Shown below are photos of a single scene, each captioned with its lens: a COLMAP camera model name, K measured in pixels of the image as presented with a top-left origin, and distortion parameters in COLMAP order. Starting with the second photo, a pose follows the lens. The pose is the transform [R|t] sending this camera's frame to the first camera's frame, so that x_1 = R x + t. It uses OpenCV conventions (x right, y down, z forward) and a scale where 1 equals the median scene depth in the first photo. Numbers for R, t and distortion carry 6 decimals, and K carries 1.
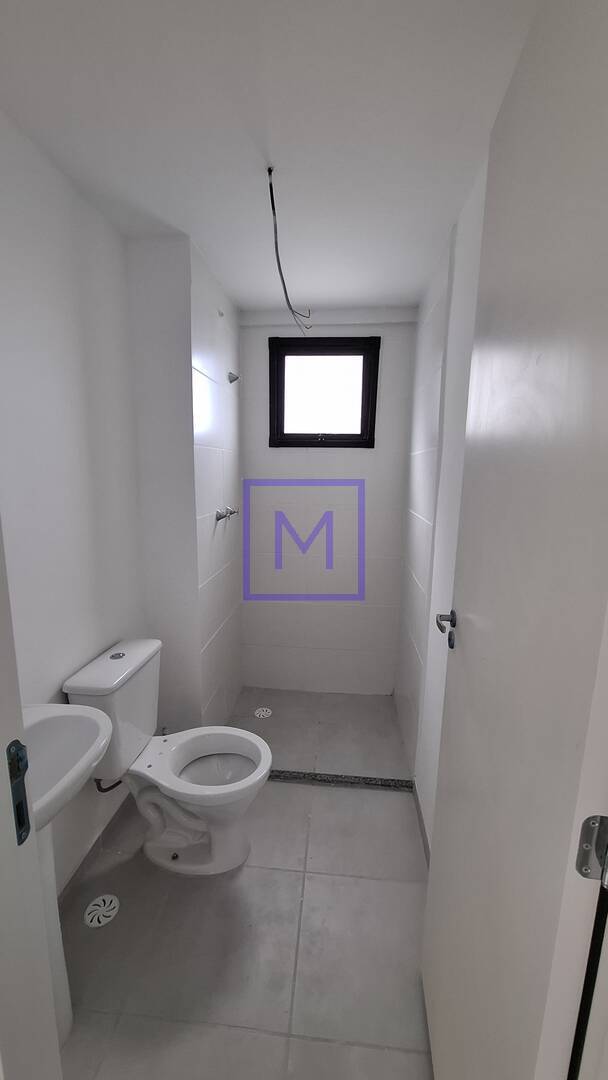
lens RADIAL K [[424.2, 0, 297.9], [0, 424.2, 540.2], [0, 0, 1]] dist [-0.007063, 0.001081]
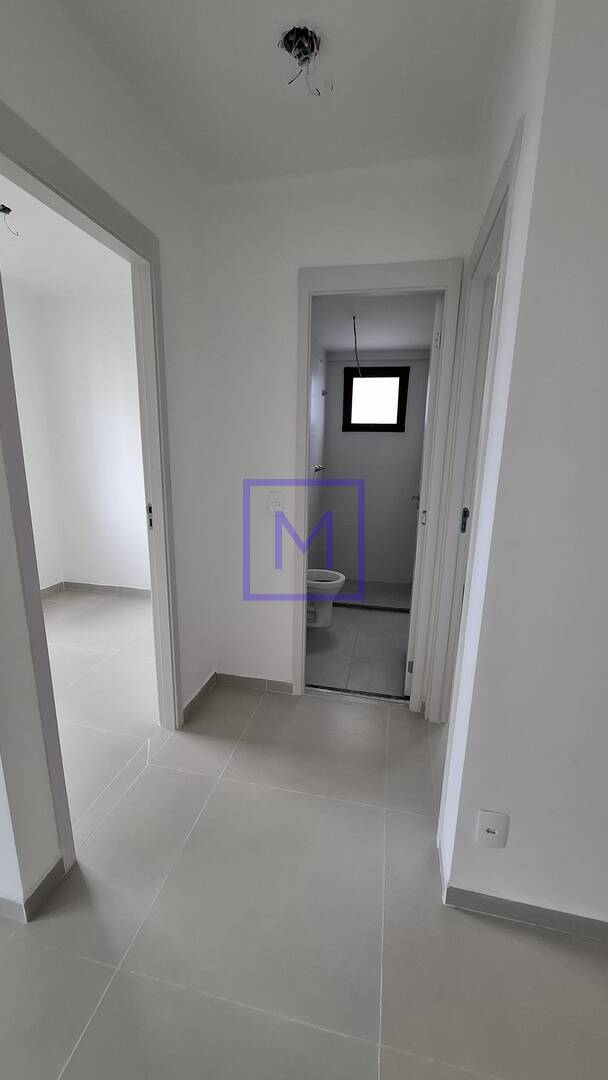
lens RADIAL K [[424.2, 0, 299.6], [0, 424.2, 546.1], [0, 0, 1]] dist [-0.007063, 0.001081]
pose [[0.993408, 0.029117, -0.110875, -0.047562], [-0.022194, 0.997756, 0.063165, 0.185296], [0.112466, -0.060288, 0.991825, -1.005531]]
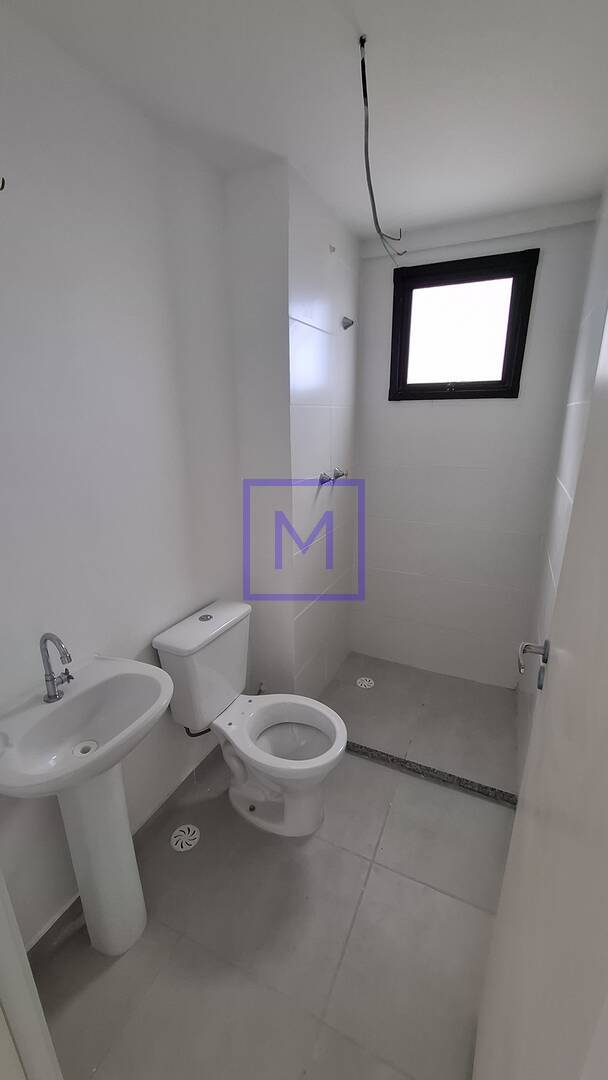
lens RADIAL K [[424.2, 0, 300.4], [0, 424.2, 541.5], [0, 0, 1]] dist [-0.007063, 0.001081]
pose [[0.940548, 0.076771, -0.330870, 0.101727], [-0.036093, 0.991196, 0.127387, -0.044588], [0.337737, -0.107872, 0.935039, 0.099207]]
